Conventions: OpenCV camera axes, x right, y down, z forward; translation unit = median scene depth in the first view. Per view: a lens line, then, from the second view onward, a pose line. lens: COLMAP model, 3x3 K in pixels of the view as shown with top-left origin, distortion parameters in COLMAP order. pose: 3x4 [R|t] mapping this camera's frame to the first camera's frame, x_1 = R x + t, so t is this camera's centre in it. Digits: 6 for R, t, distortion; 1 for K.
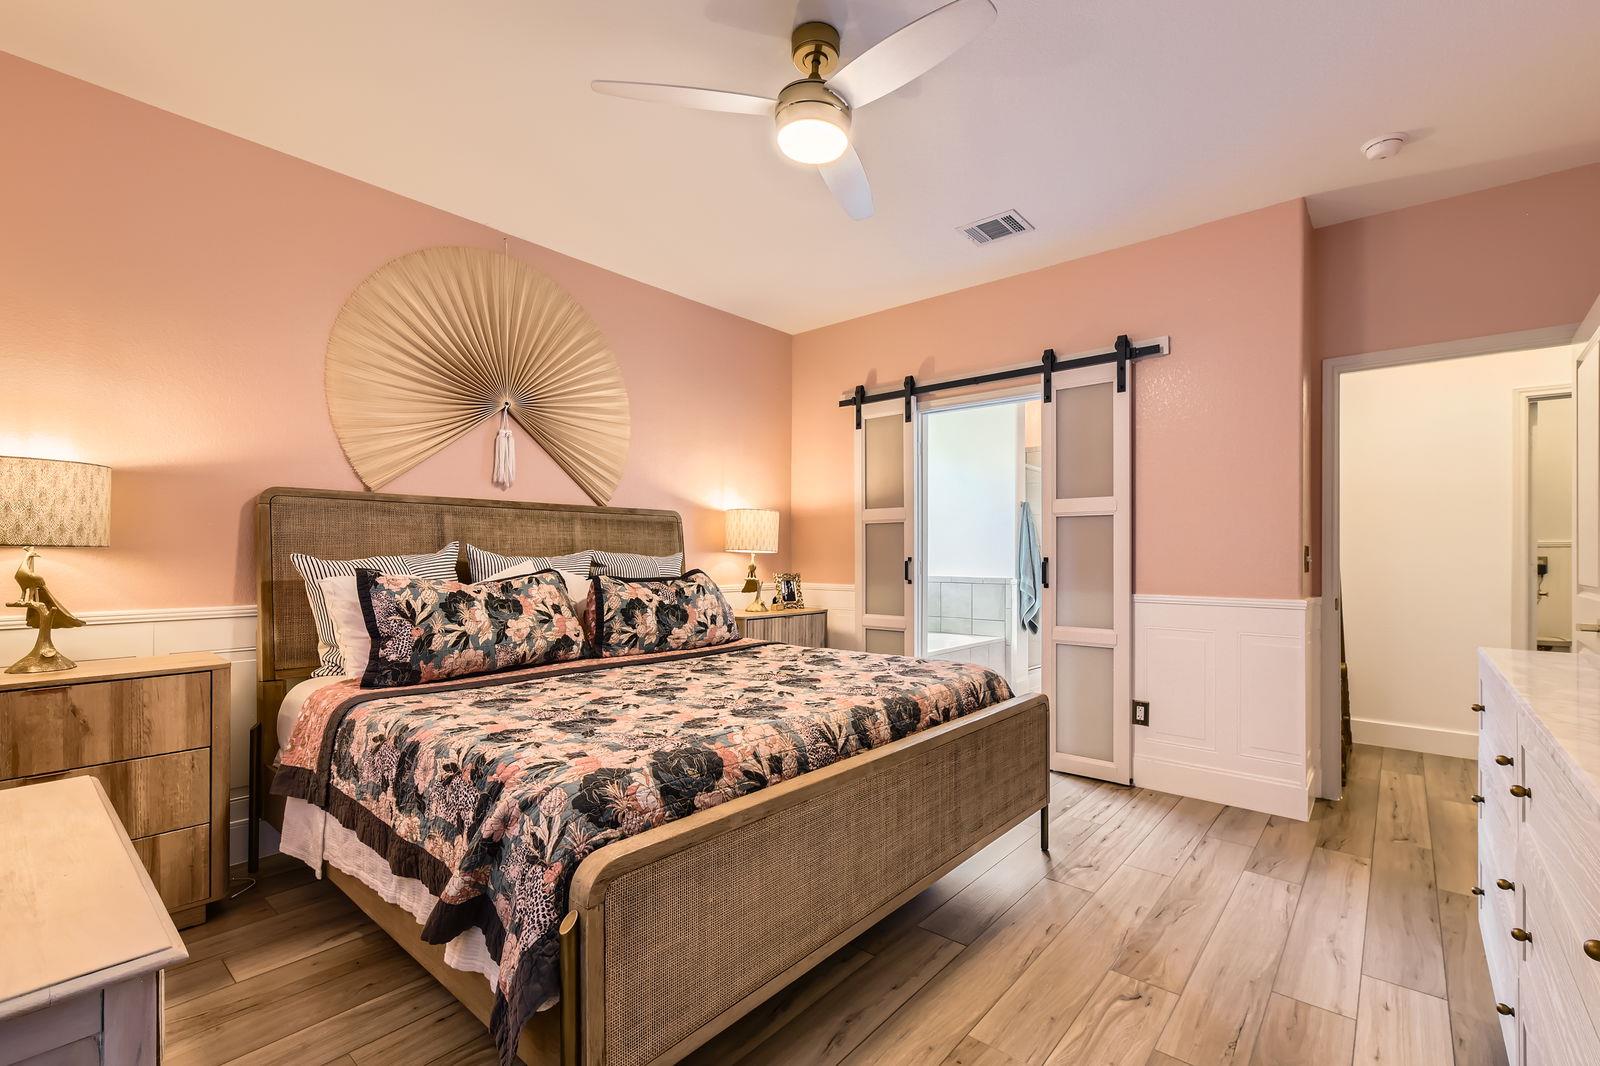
lens RADIAL K [[699.8, 0, 826.4], [0, 699.8, 553.1], [0, 0, 1]] dist [0.003778, 0.000496]
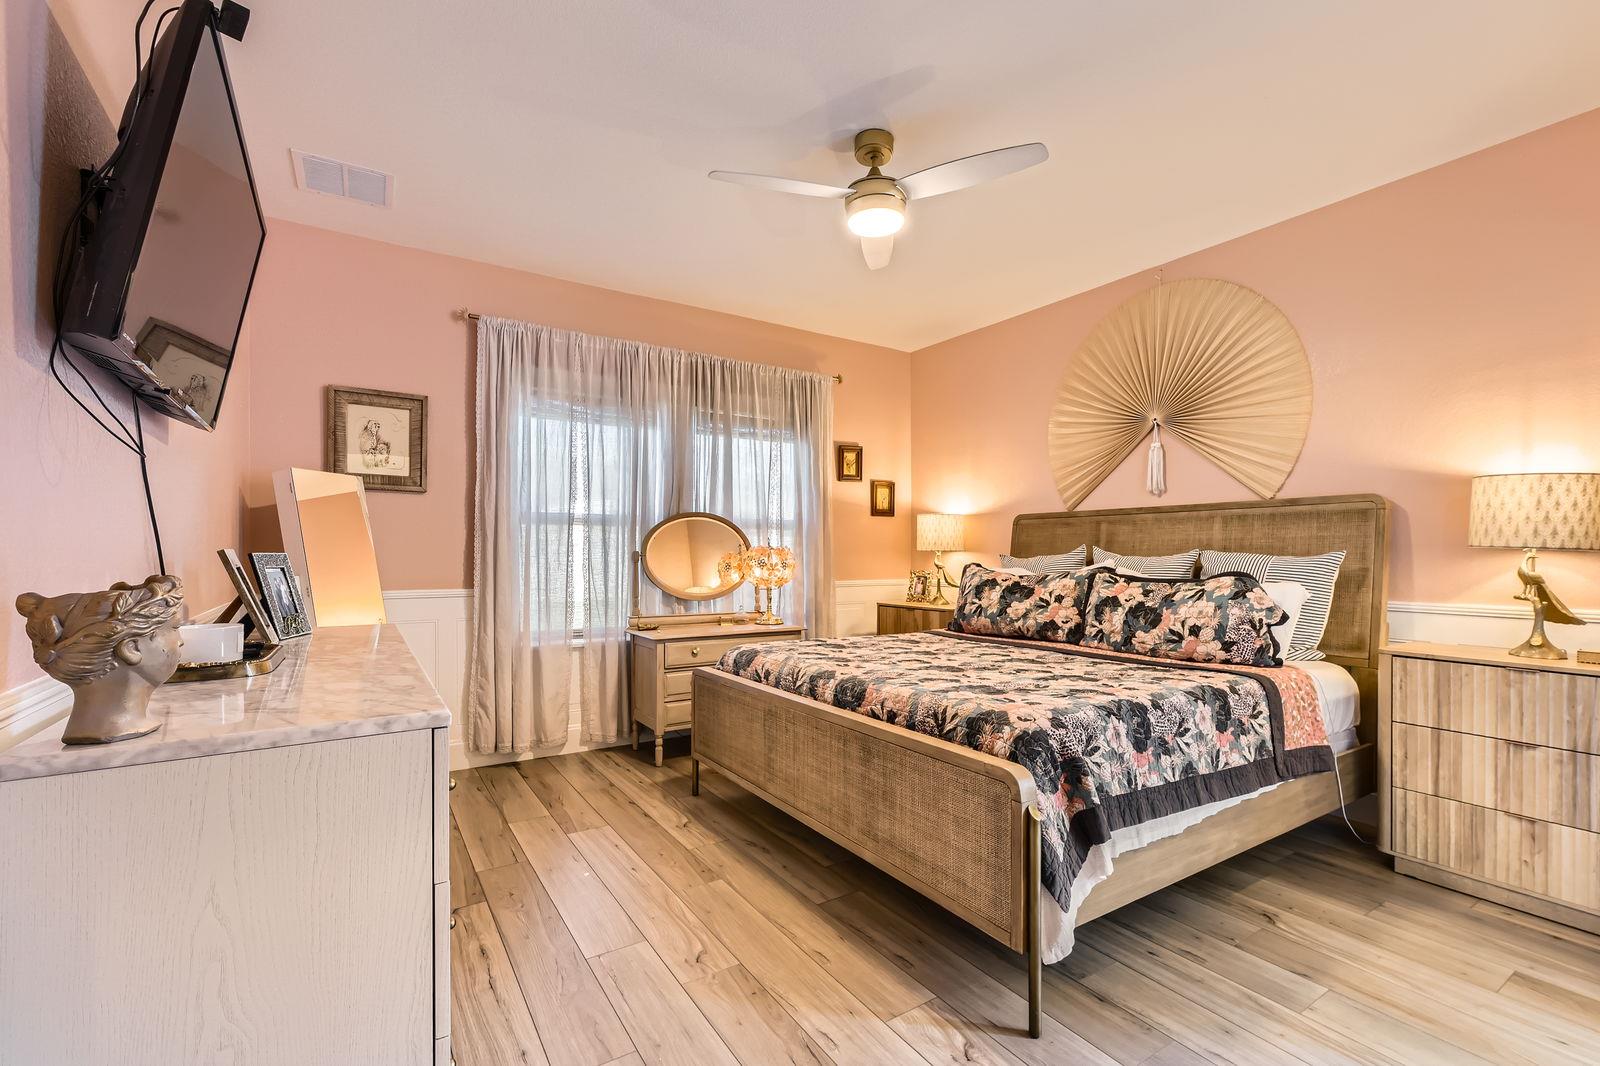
lens RADIAL K [[699.8, 0, 823.7], [0, 699.8, 556.7], [0, 0, 1]] dist [0.003778, 0.000496]
pose [[-0.283727, -0.000963, -0.958905, 0.853659], [0.002571, 0.999995, -0.001765, 0.006641], [0.958902, -0.002966, -0.283723, 0.894040]]
